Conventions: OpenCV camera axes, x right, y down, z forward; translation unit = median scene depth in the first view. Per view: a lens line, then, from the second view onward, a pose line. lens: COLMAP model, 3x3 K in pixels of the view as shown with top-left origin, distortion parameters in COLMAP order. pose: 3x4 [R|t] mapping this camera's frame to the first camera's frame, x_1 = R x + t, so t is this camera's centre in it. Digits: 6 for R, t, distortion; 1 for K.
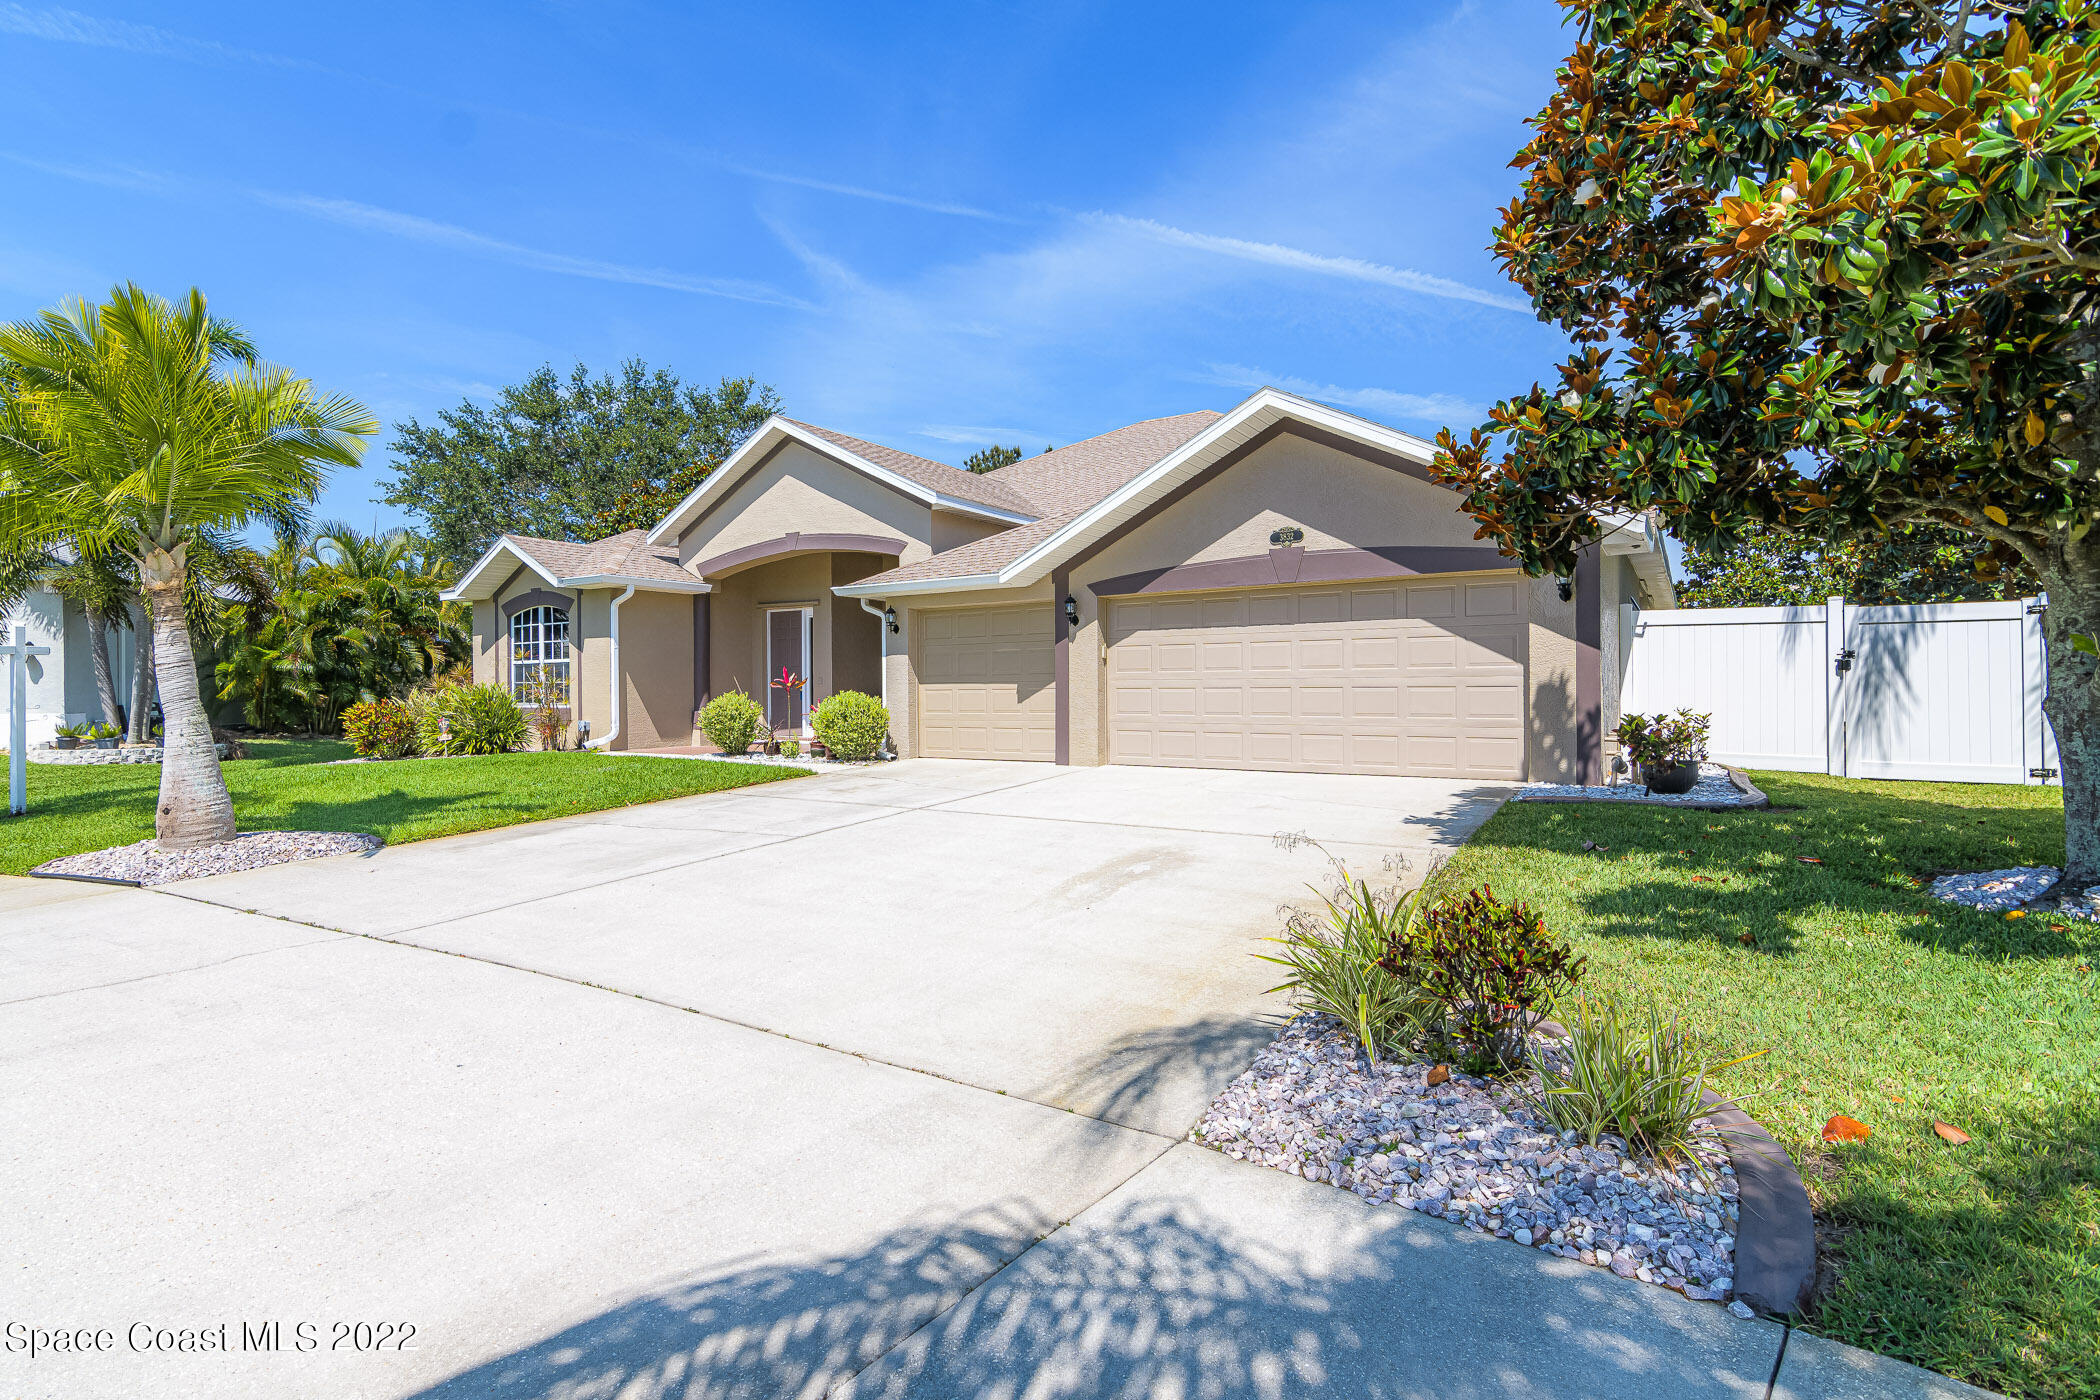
lens RADIAL K [[997.6, 0, 1050.0], [0, 997.6, 700.0], [0, 0, 1]] dist [0.001464, -0.000014]
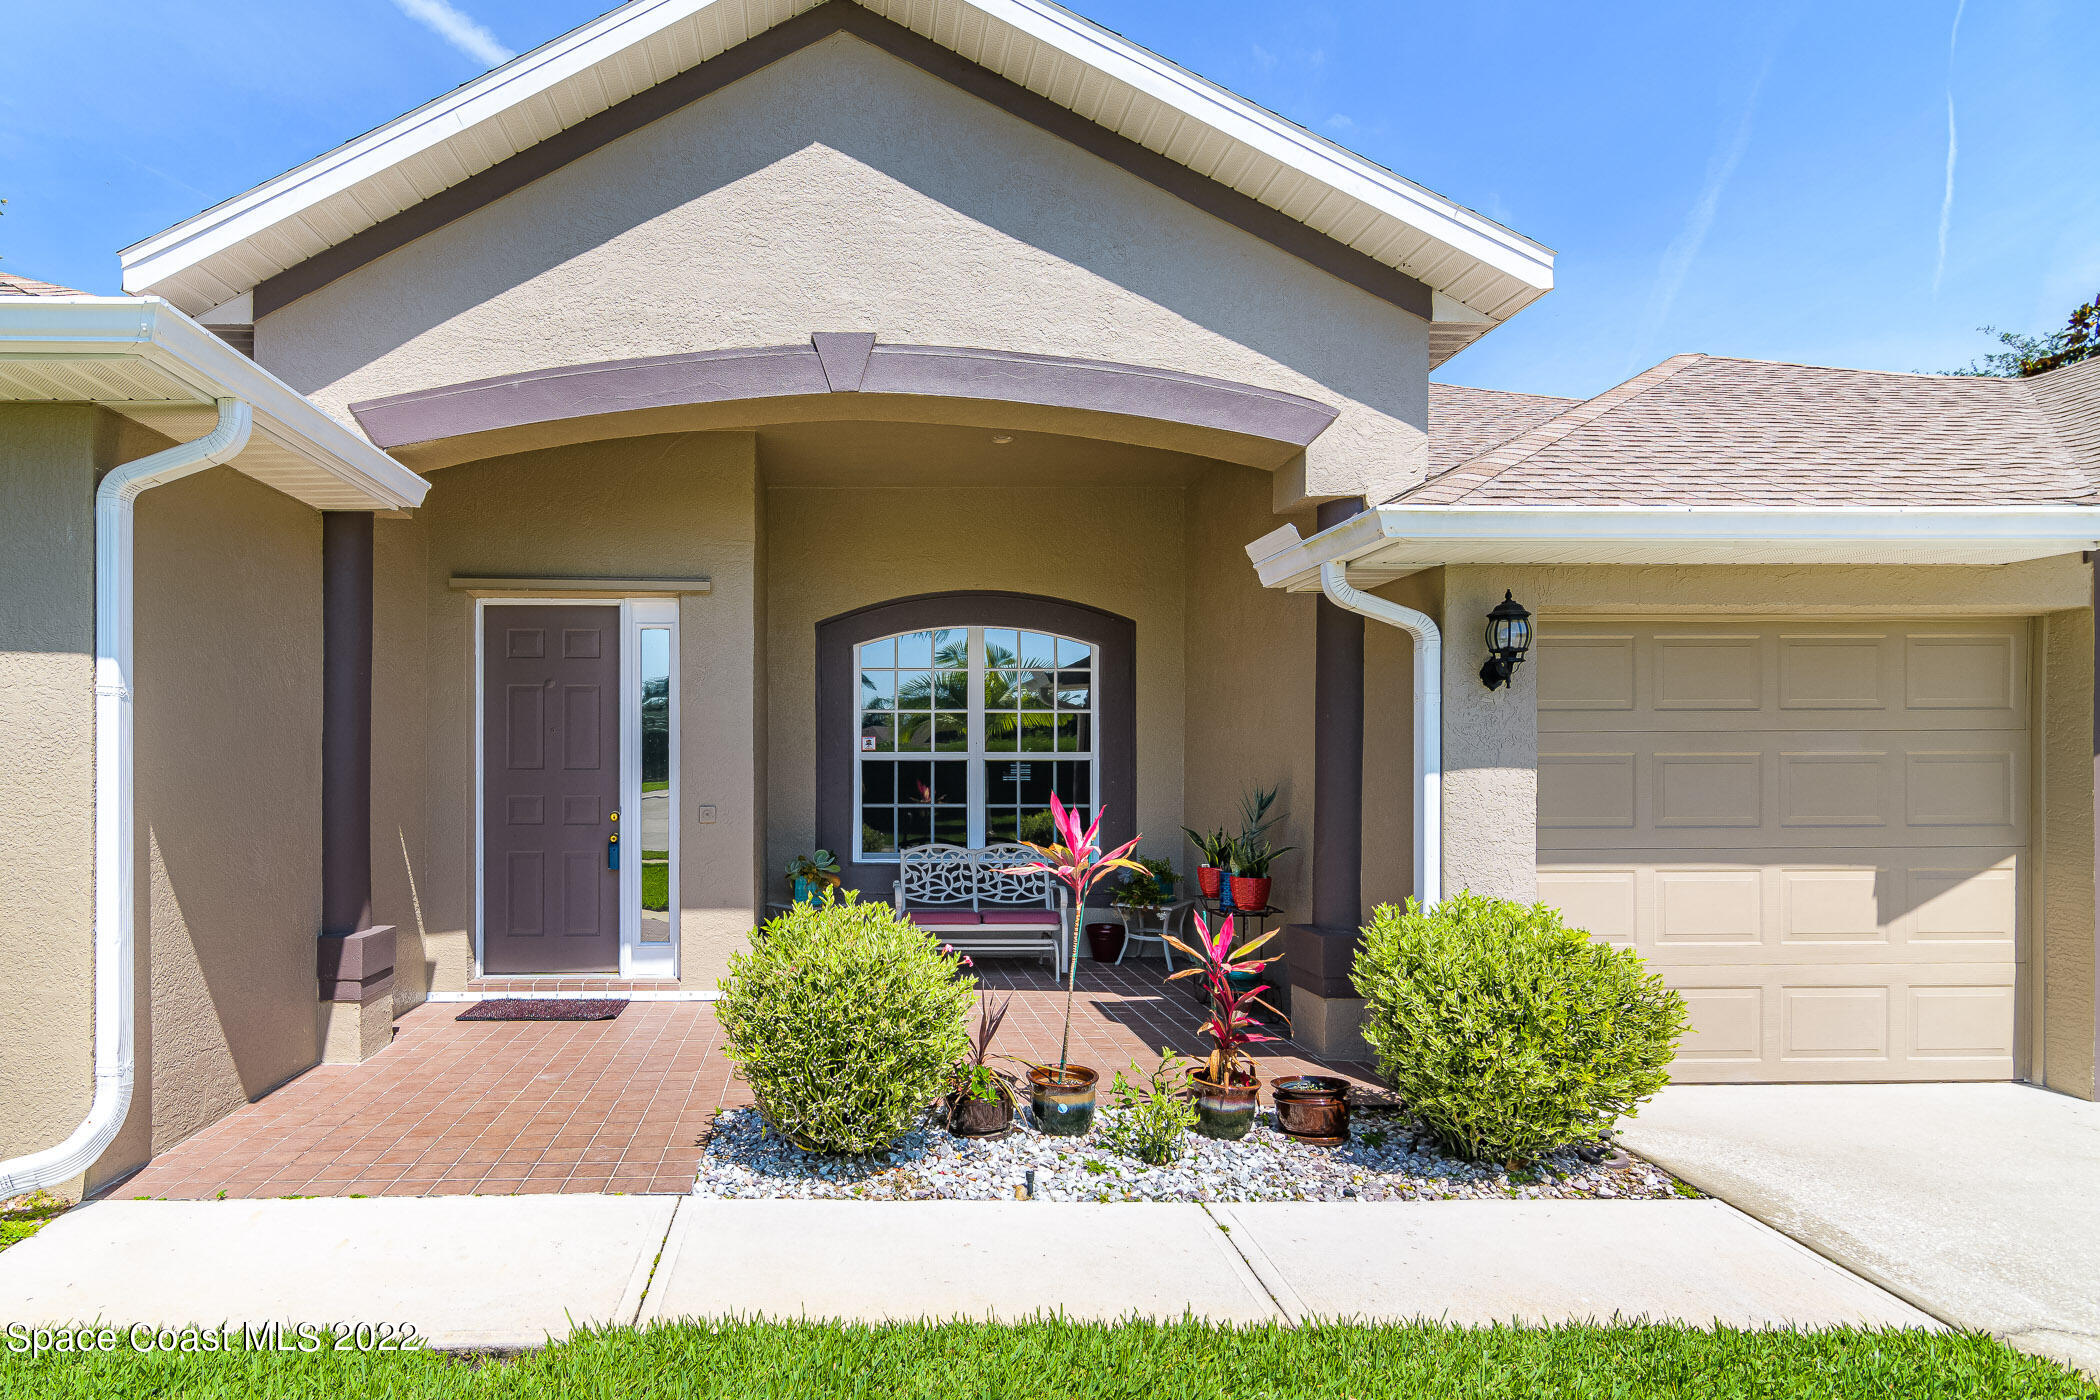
lens RADIAL K [[1130.6, 0, 882.6], [0, 1130.6, 751.9], [0, 0, 1]] dist [-0.001327, -0.000154]
pose [[0.838852, 0.012366, 0.544219, -0.467960], [0.000611, 0.999720, -0.023658, -0.037907], [-0.544360, 0.020178, 0.838609, 0.774065]]
